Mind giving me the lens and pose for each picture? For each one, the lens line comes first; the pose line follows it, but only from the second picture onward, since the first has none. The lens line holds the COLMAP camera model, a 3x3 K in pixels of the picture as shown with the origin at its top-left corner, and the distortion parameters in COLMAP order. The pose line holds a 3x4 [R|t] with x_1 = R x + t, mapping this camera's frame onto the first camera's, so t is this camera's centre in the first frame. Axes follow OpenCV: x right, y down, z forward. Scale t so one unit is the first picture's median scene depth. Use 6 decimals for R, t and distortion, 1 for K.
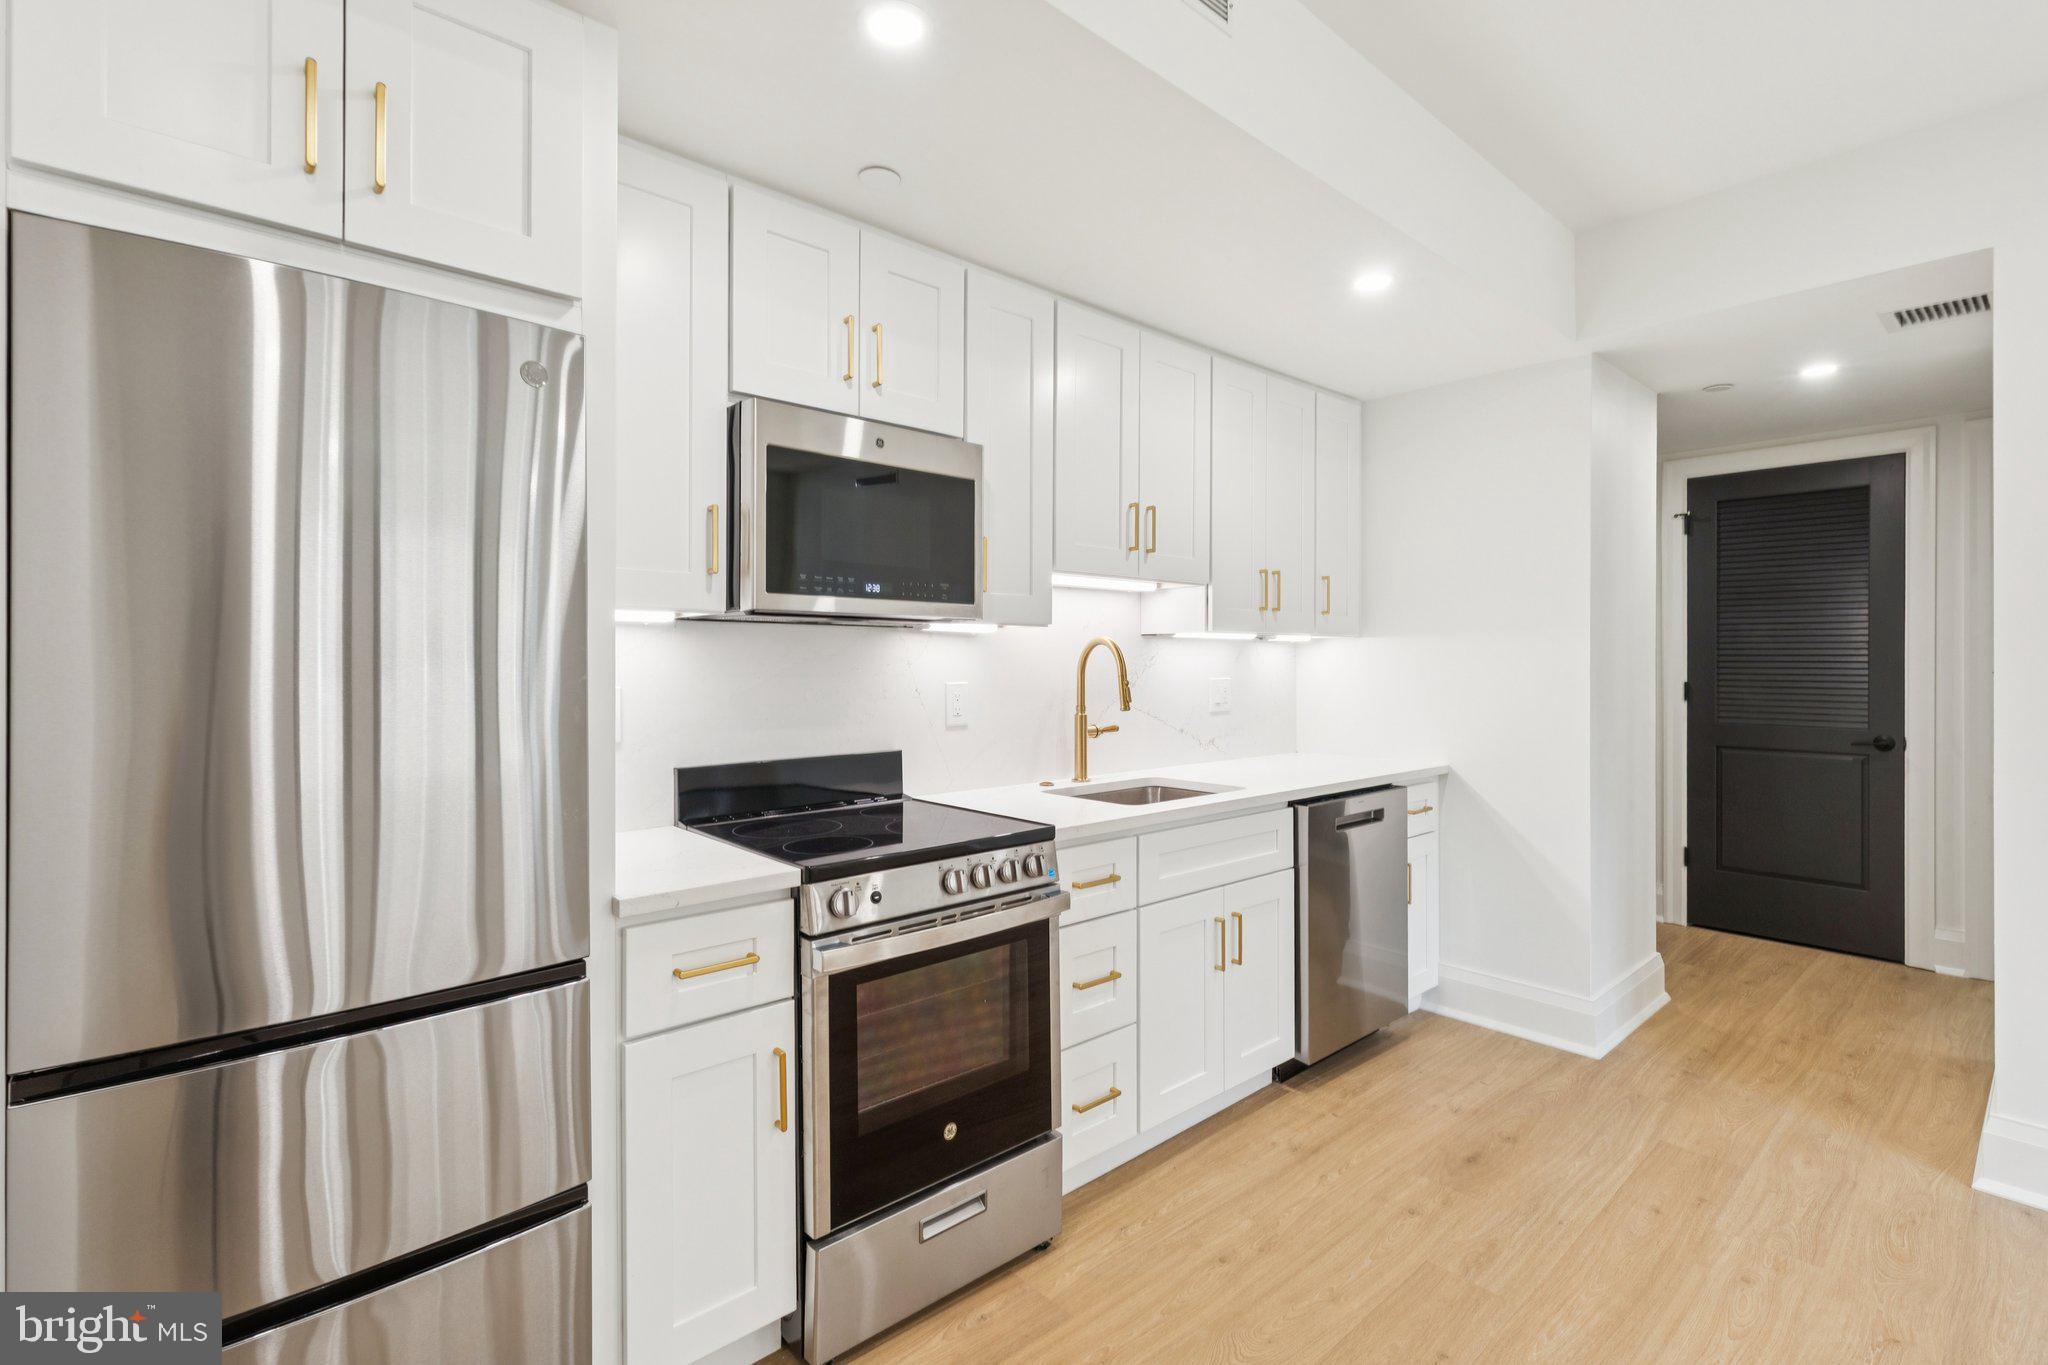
lens RADIAL K [[917.4, 0, 1024.4], [0, 917.4, 660.6], [0, 0, 1]] dist [-0.000740, -0.000151]
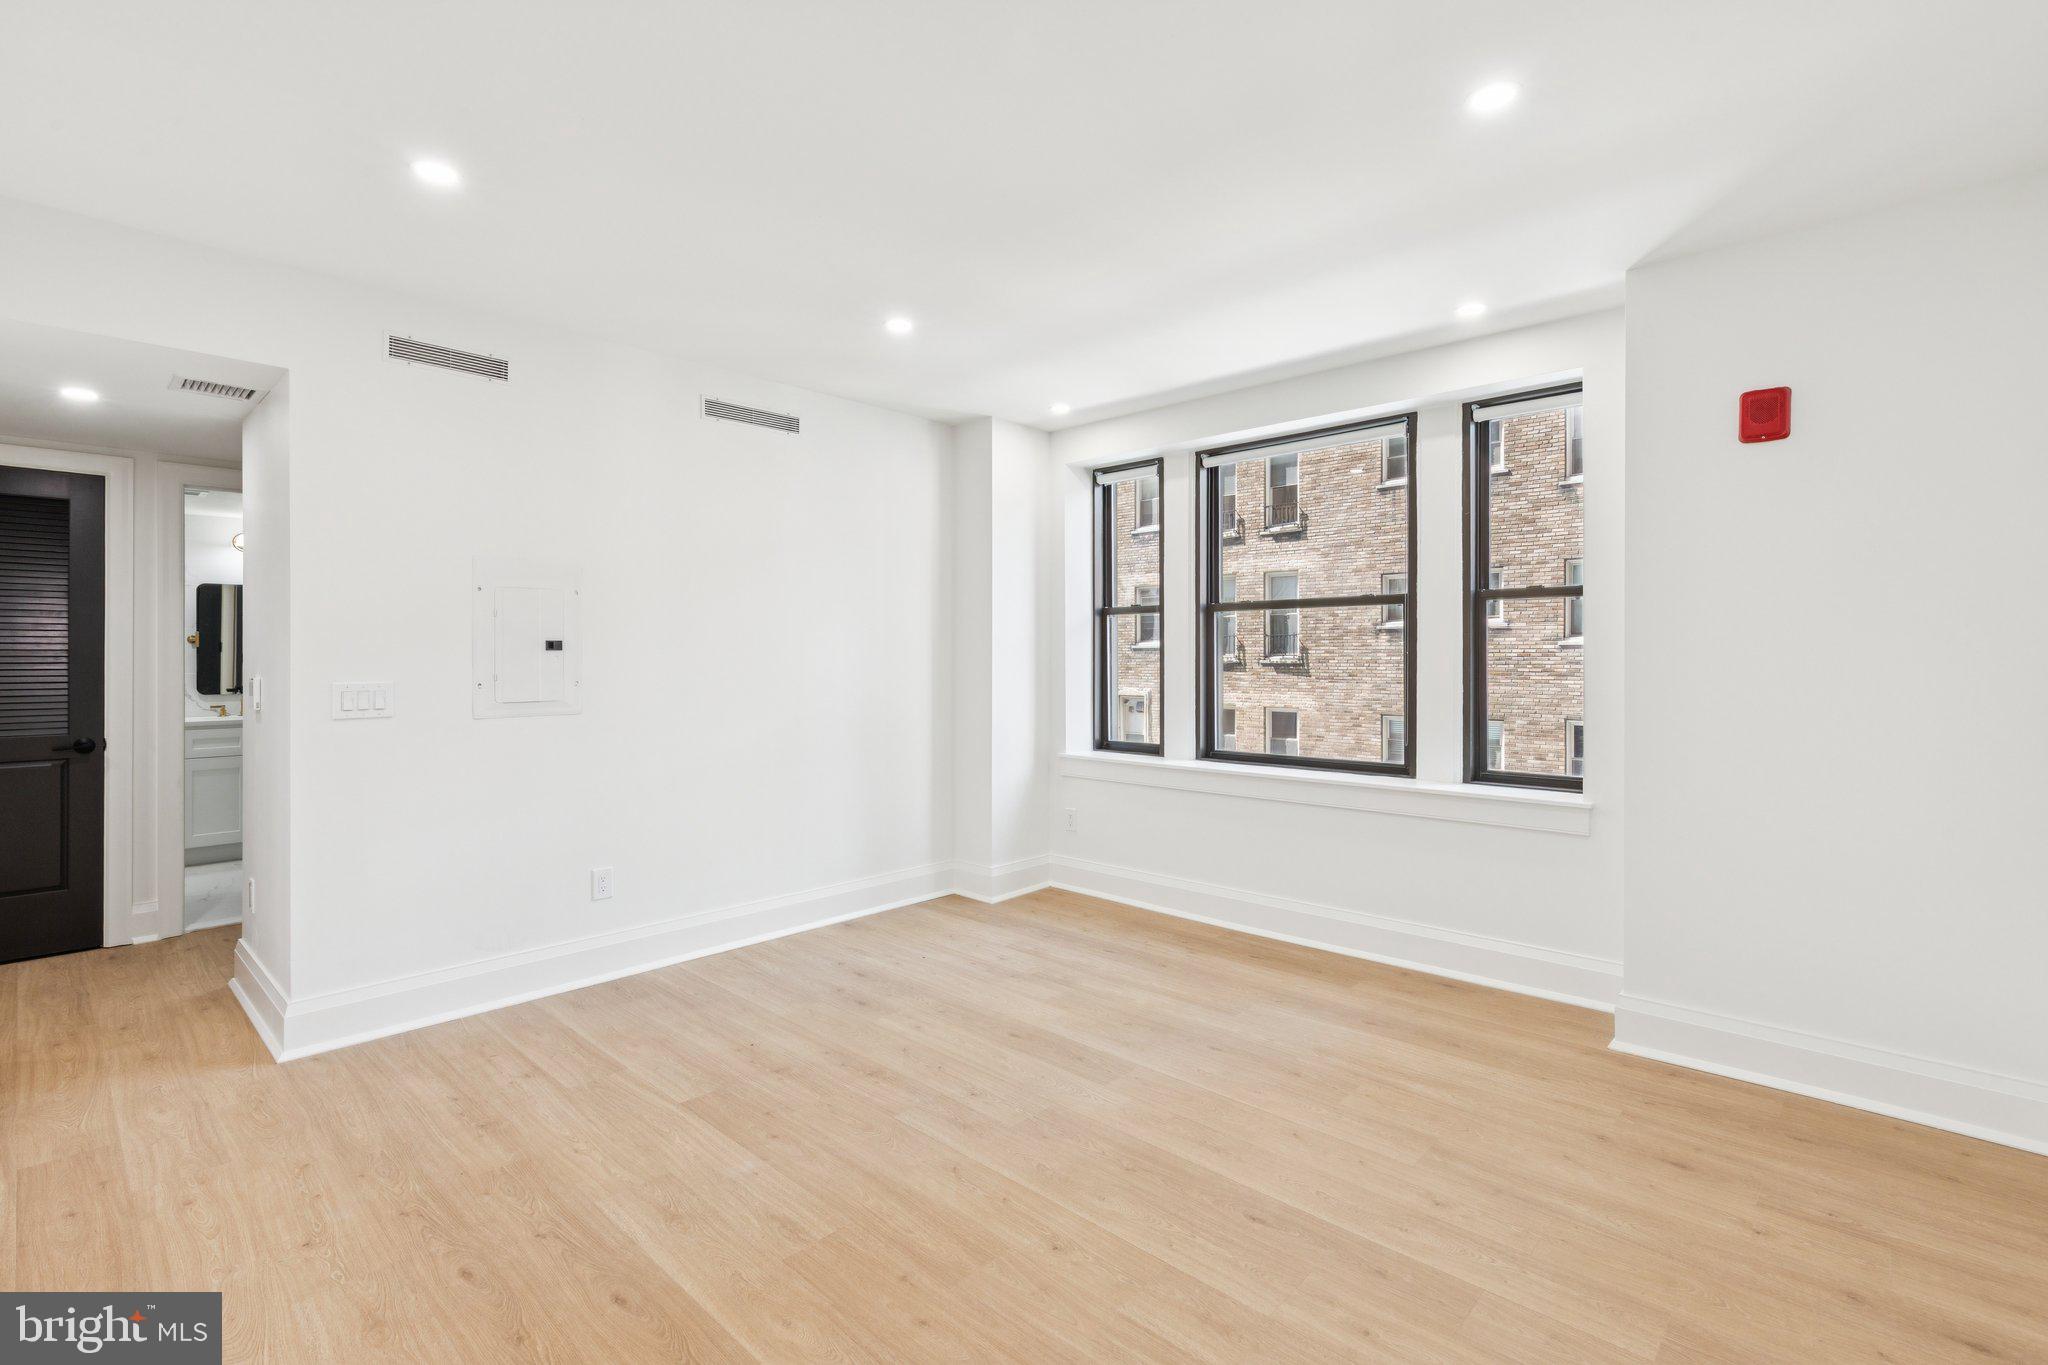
lens RADIAL K [[917.4, 0, 1023.9], [0, 917.4, 667.5], [0, 0, 1]] dist [-0.000740, -0.000151]
pose [[-0.098658, -0.009940, 0.995072, -0.326059], [0.000703, 0.999949, 0.010058, -0.015145], [-0.995121, 0.001691, -0.098646, 0.032125]]
